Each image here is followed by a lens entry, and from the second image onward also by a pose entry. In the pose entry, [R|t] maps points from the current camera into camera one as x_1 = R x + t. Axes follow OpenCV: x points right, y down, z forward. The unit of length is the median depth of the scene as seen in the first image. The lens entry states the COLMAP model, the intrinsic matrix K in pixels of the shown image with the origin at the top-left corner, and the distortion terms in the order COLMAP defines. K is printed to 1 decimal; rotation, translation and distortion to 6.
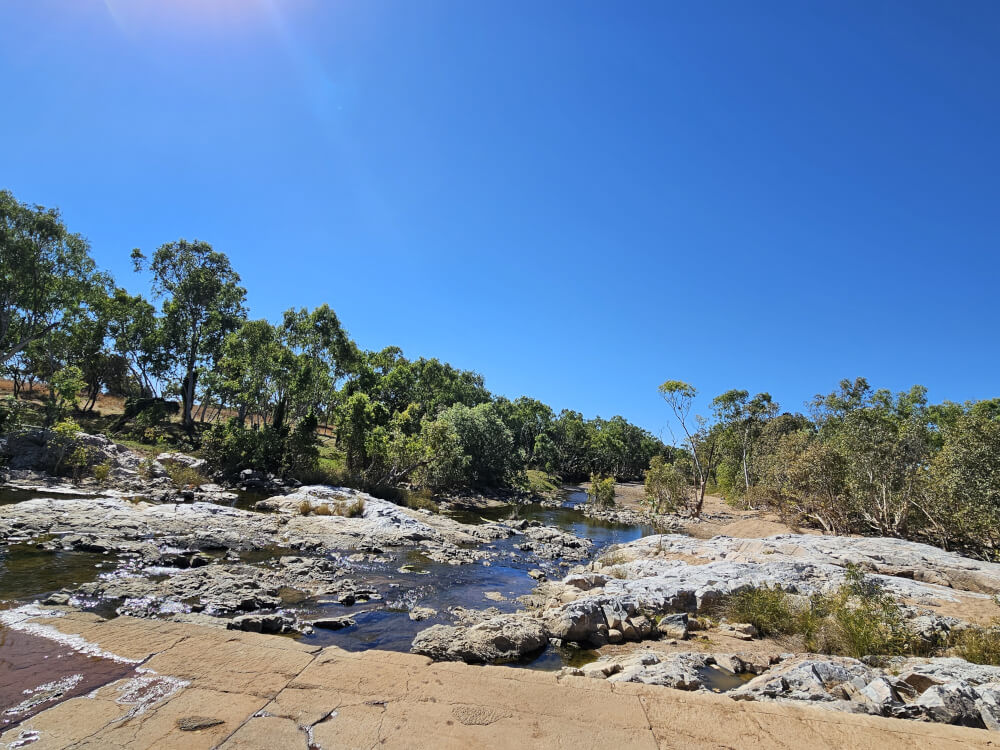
lens RADIAL K [[510.4, 0, 500.0], [0, 510.4, 375.0], [0, 0, 1]] dist [-0.001603, -0.000470]
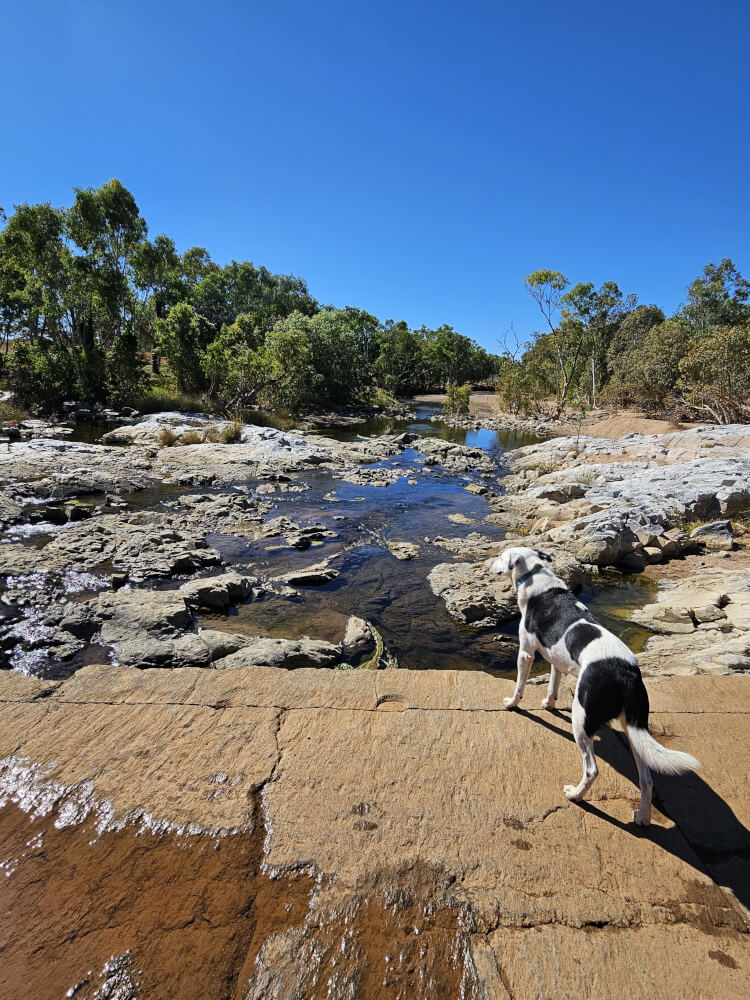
lens RADIAL K [[510.4, 0, 375.0], [0, 510.4, 500.0], [0, 0, 1]] dist [-0.001603, -0.000470]
pose [[0.992142, -0.084995, 0.091819, -0.151242], [0.042702, 0.919809, 0.390036, 0.051267], [-0.117607, -0.383050, 0.916210, 0.182077]]
